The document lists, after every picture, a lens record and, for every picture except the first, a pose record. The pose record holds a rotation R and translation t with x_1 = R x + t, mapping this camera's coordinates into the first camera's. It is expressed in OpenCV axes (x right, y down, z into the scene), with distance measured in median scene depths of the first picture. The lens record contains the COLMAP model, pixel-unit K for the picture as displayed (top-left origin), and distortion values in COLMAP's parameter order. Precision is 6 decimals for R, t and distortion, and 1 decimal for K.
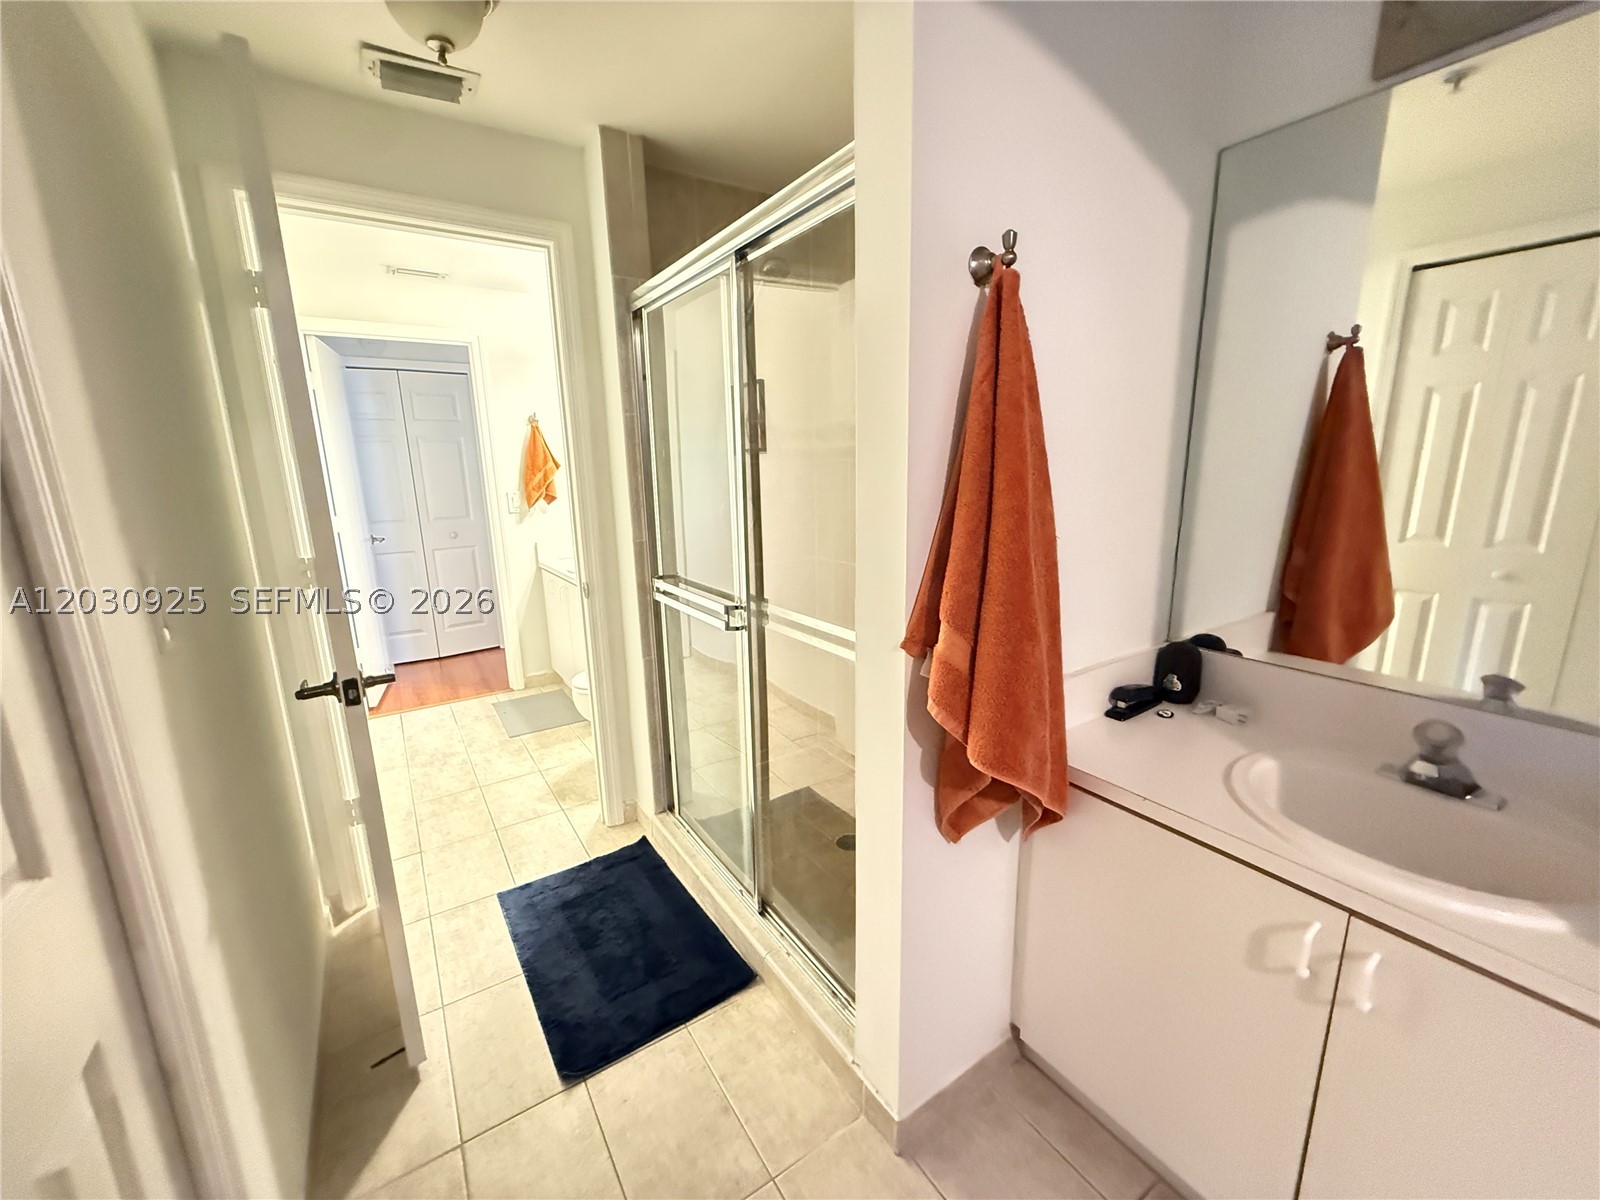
lens RADIAL K [[640.5, 0, 801.2], [0, 640.5, 599.3], [0, 0, 1]] dist [0.000504, 0.000105]
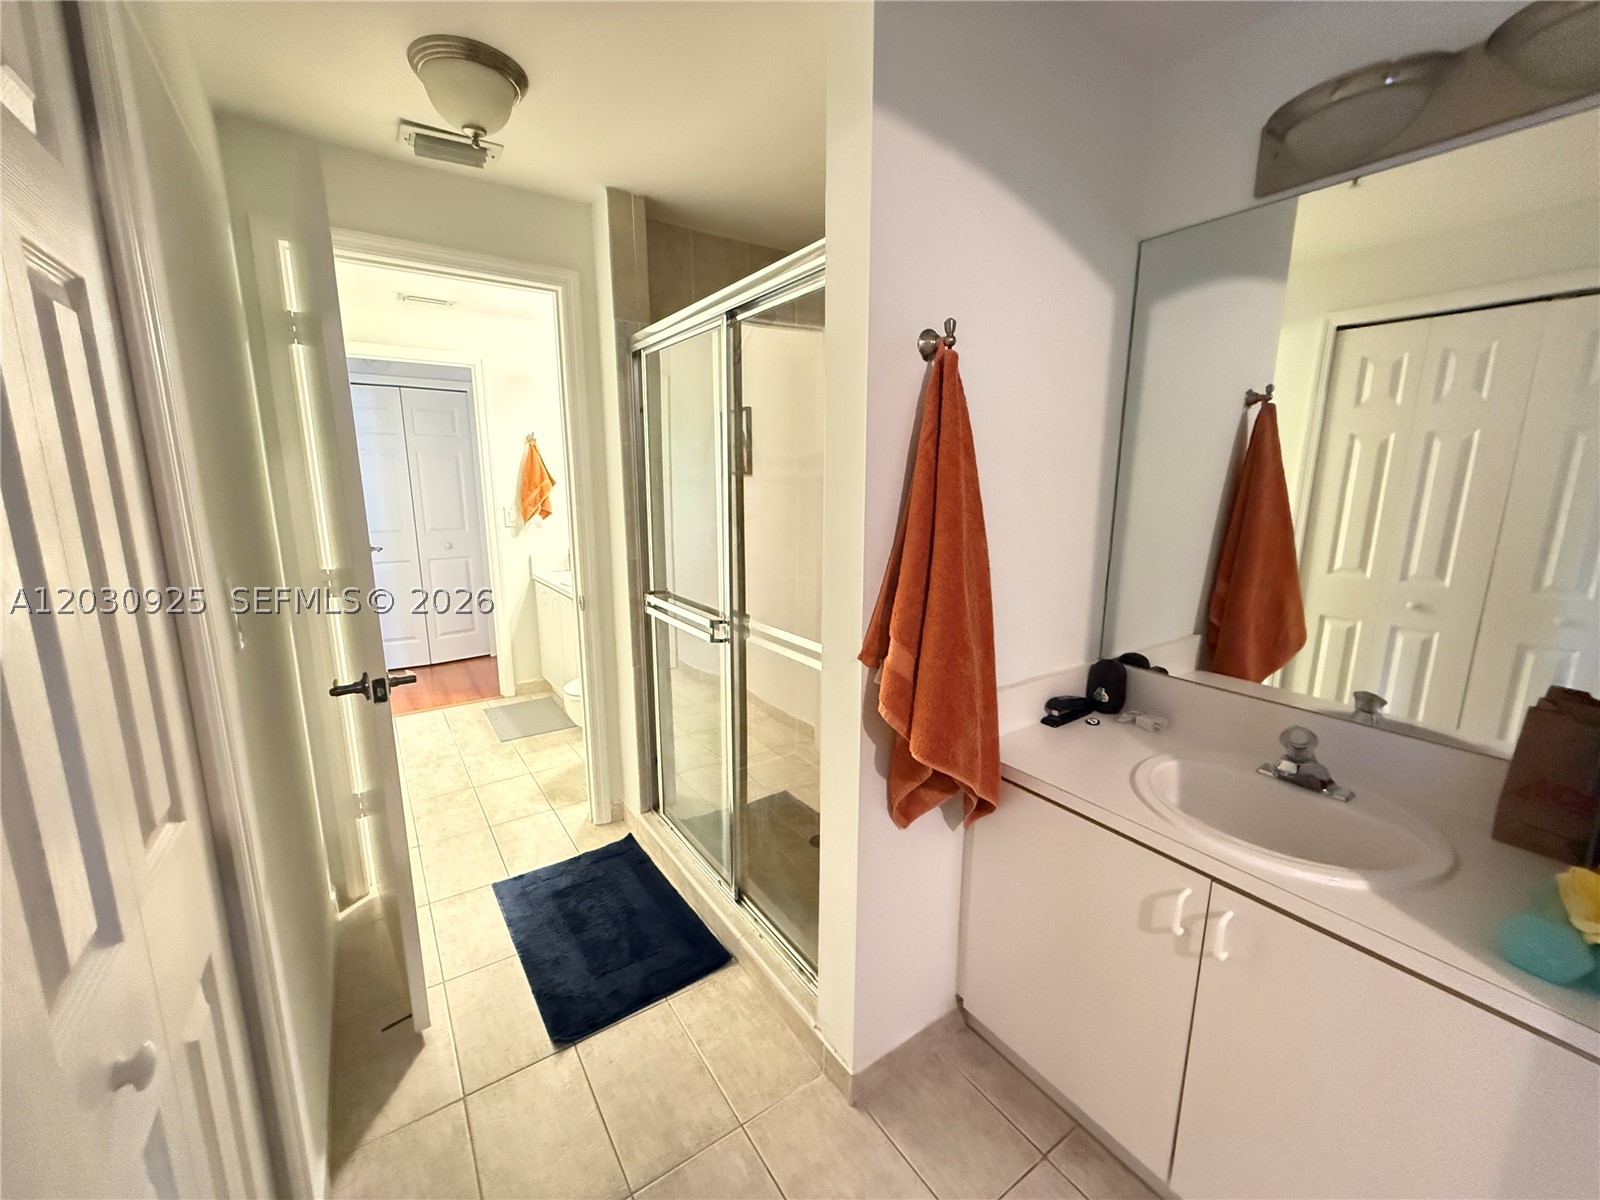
lens RADIAL K [[640.5, 0, 796.9], [0, 640.5, 601.5], [0, 0, 1]] dist [0.000504, 0.000105]
pose [[0.999694, 0.019374, 0.015366, 0.015872], [-0.019076, 0.999631, -0.019326, -0.004147], [-0.015735, 0.019027, 0.999695, -0.134129]]
